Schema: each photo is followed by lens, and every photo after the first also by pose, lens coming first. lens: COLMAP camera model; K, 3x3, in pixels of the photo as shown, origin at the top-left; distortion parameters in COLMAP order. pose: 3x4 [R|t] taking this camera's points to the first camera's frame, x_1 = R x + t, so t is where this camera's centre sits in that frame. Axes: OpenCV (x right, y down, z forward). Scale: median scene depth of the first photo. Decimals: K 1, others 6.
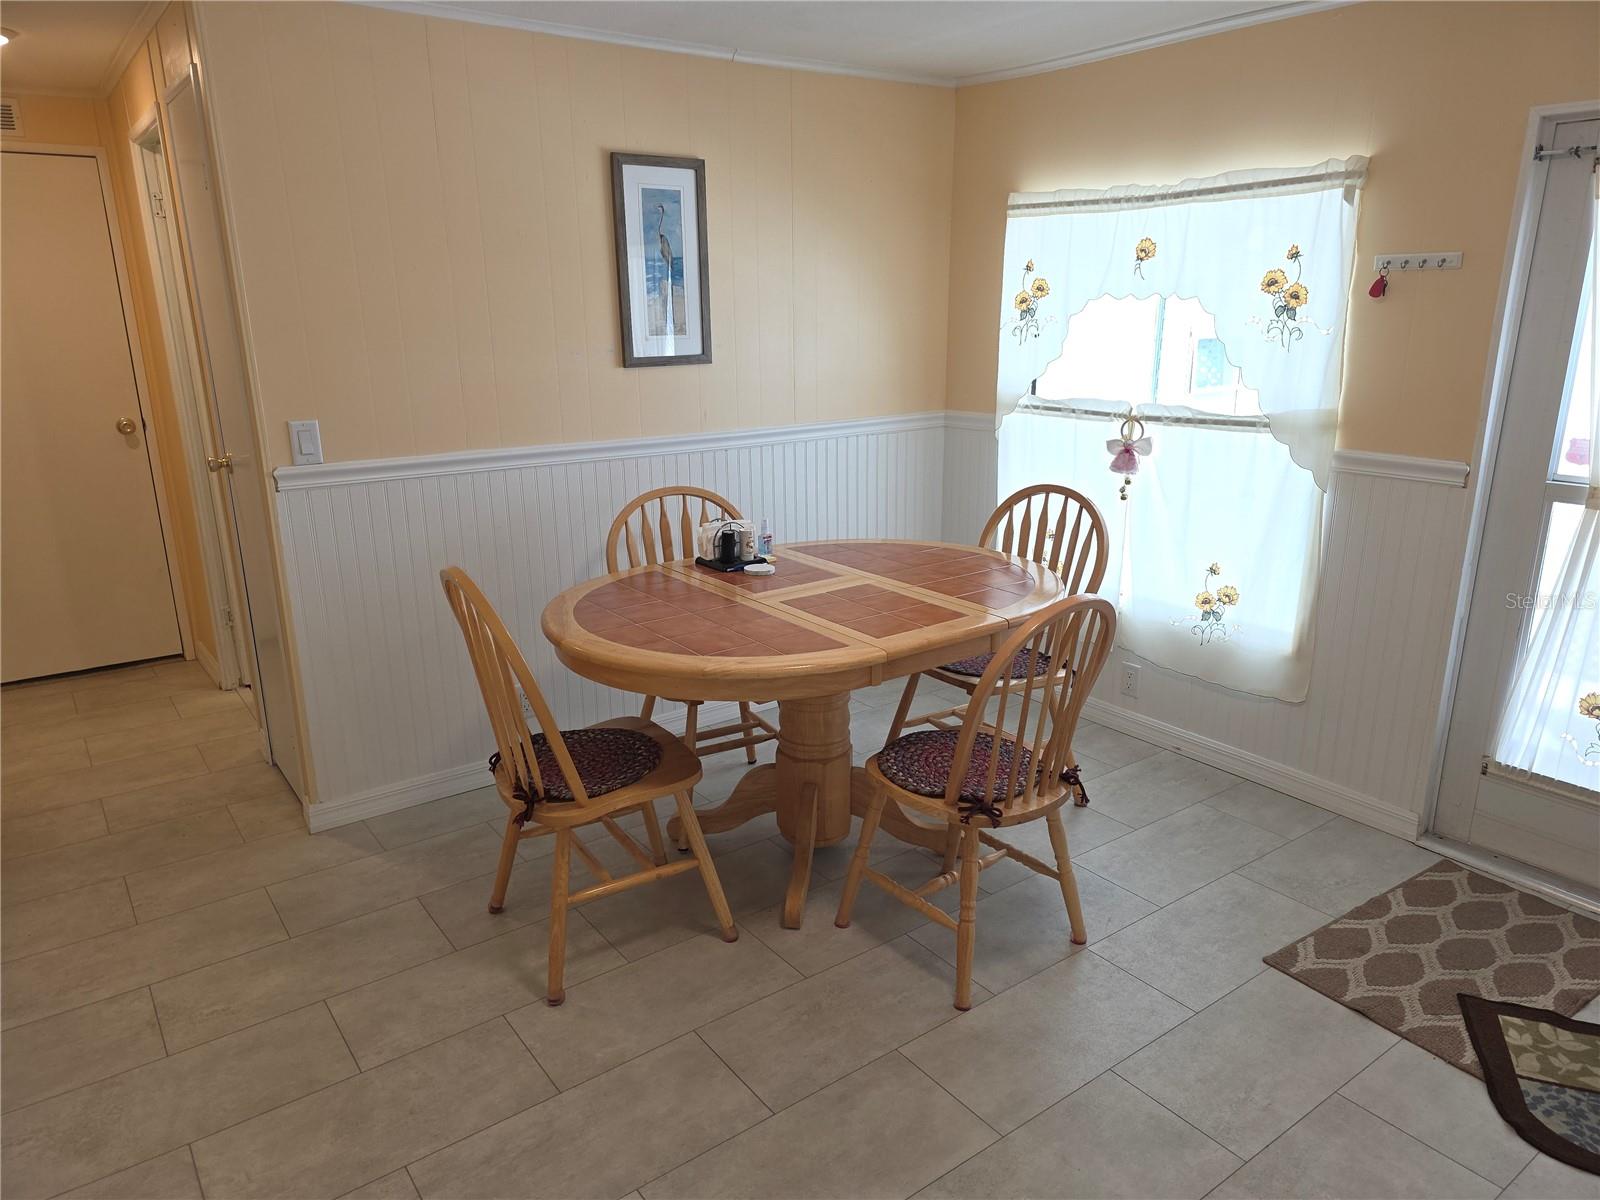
lens RADIAL K [[1057.5, 0, 796.3], [0, 1057.5, 608.7], [0, 0, 1]] dist [0.046707, -0.042008]
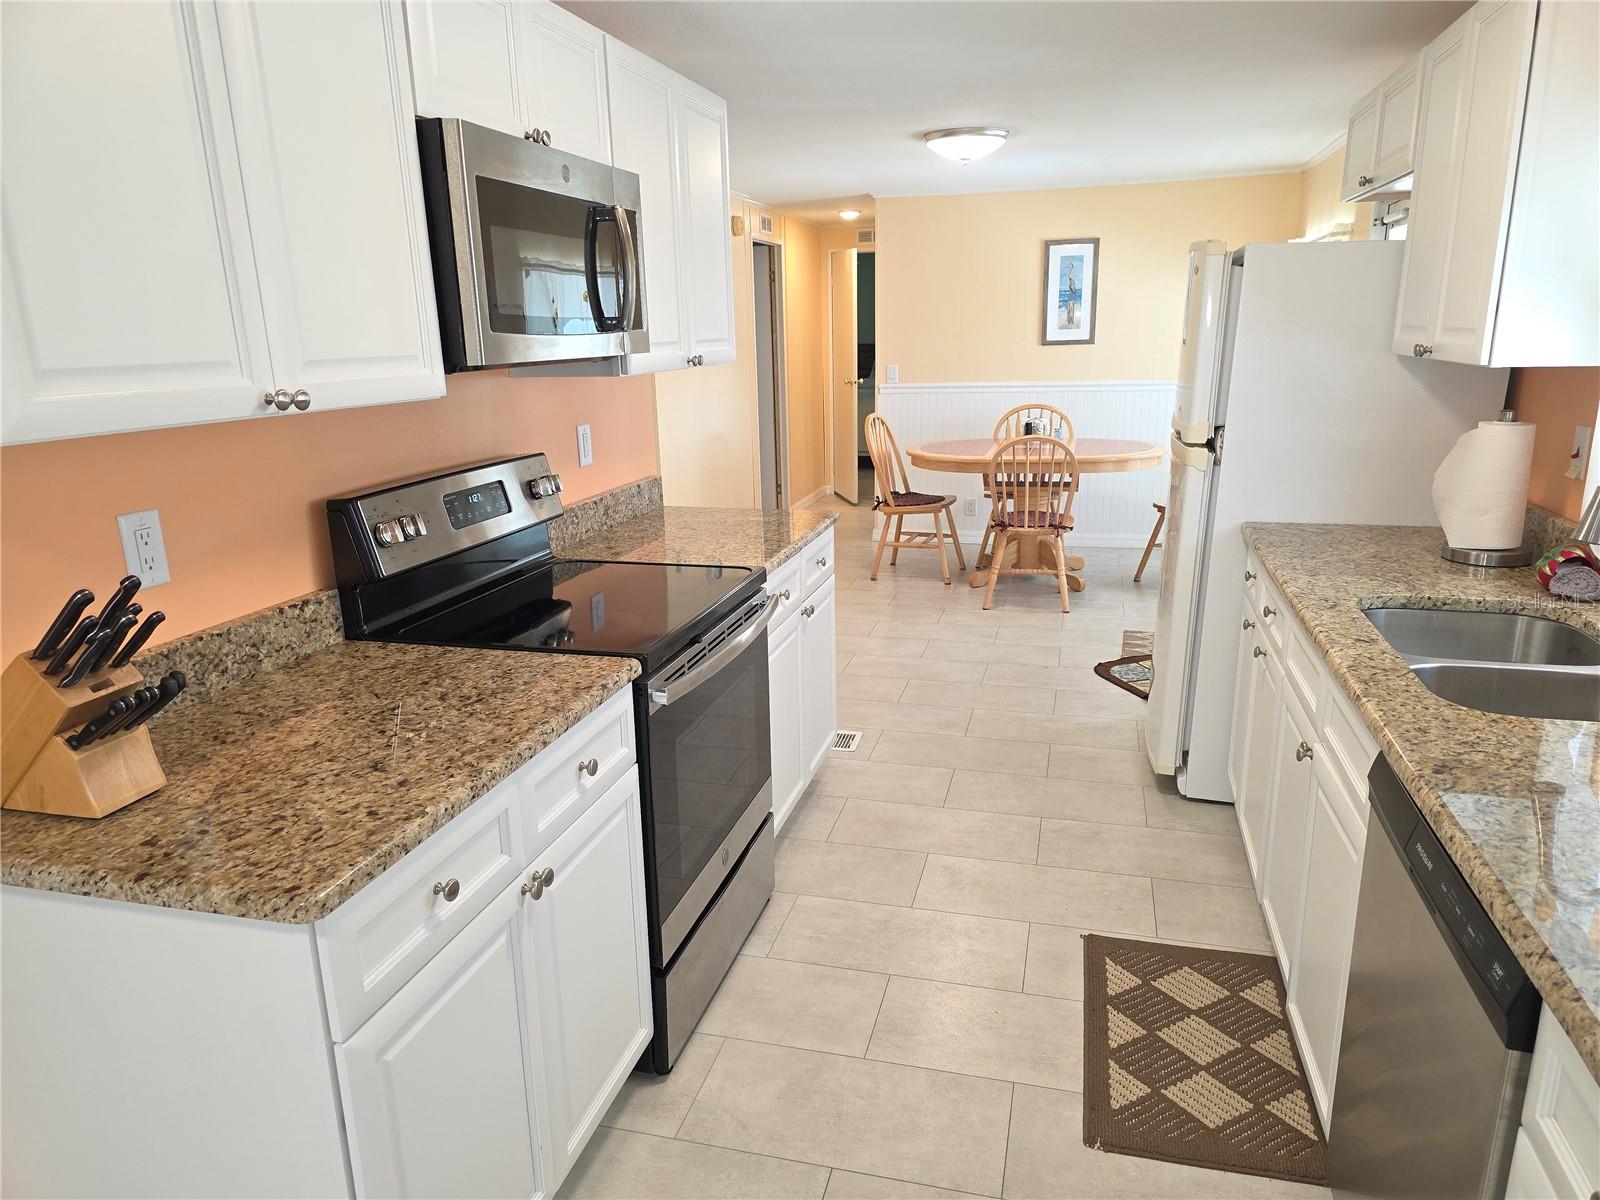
lens RADIAL K [[1057.5, 0, 799.1], [0, 1057.5, 599.8], [0, 0, 1]] dist [0.046707, -0.042008]
pose [[0.627418, 0.194482, -0.754005, 1.158105], [-0.198373, 0.976280, 0.086746, 0.157284], [0.752990, 0.095148, 0.651116, -0.601779]]
